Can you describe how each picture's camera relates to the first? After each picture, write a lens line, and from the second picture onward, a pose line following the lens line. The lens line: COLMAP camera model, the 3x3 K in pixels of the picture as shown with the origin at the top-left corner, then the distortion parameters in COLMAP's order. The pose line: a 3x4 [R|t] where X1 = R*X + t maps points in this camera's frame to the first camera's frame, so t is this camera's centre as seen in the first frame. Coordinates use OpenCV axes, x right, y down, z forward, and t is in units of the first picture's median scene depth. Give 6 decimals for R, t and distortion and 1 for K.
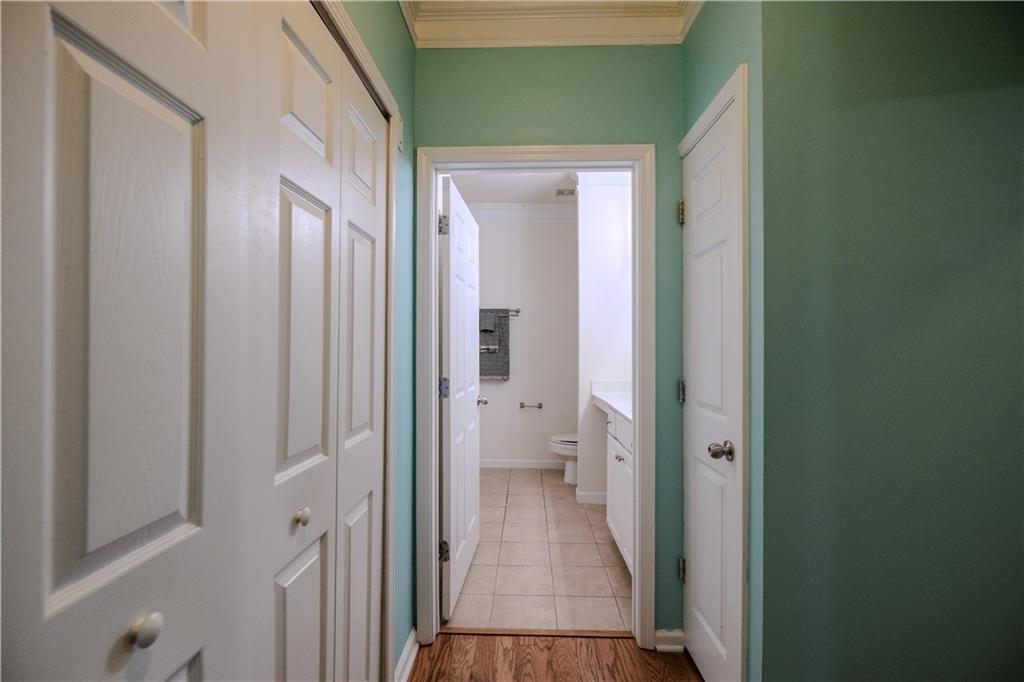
lens RADIAL K [[468.8, 0, 511.7], [0, 468.8, 344.4], [0, 0, 1]] dist [0.002805, 0.000396]
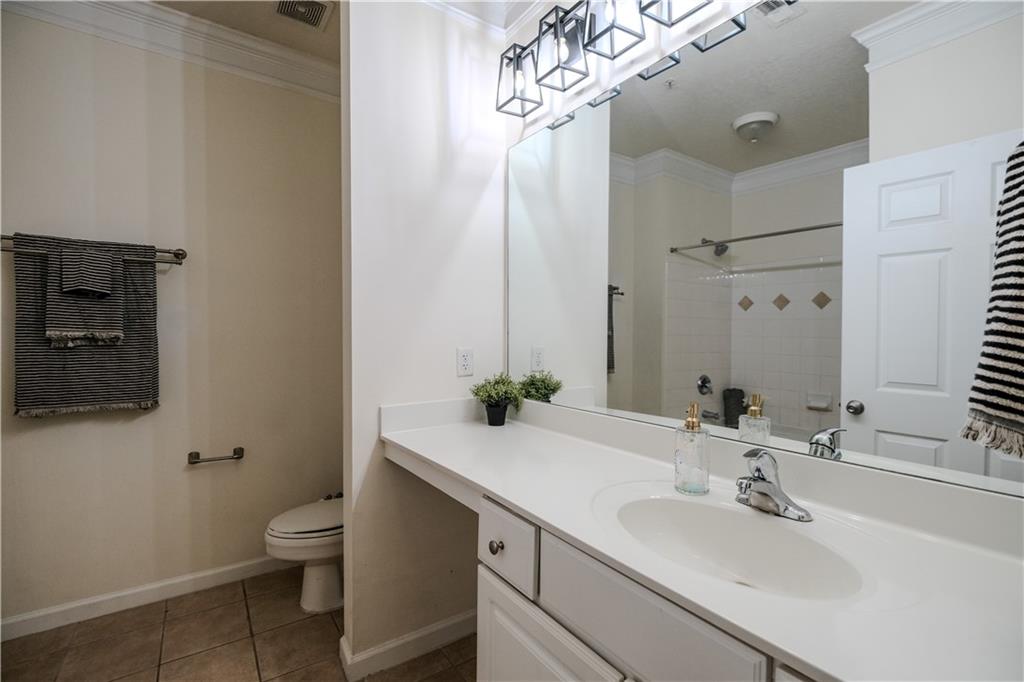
lens RADIAL K [[468.8, 0, 515.6], [0, 468.8, 341.9], [0, 0, 1]] dist [0.002805, 0.000396]
pose [[0.806651, -0.012325, 0.590899, 0.005901], [-0.005451, 0.999585, 0.028291, -0.000488], [-0.591003, -0.026042, 0.806249, 0.449887]]
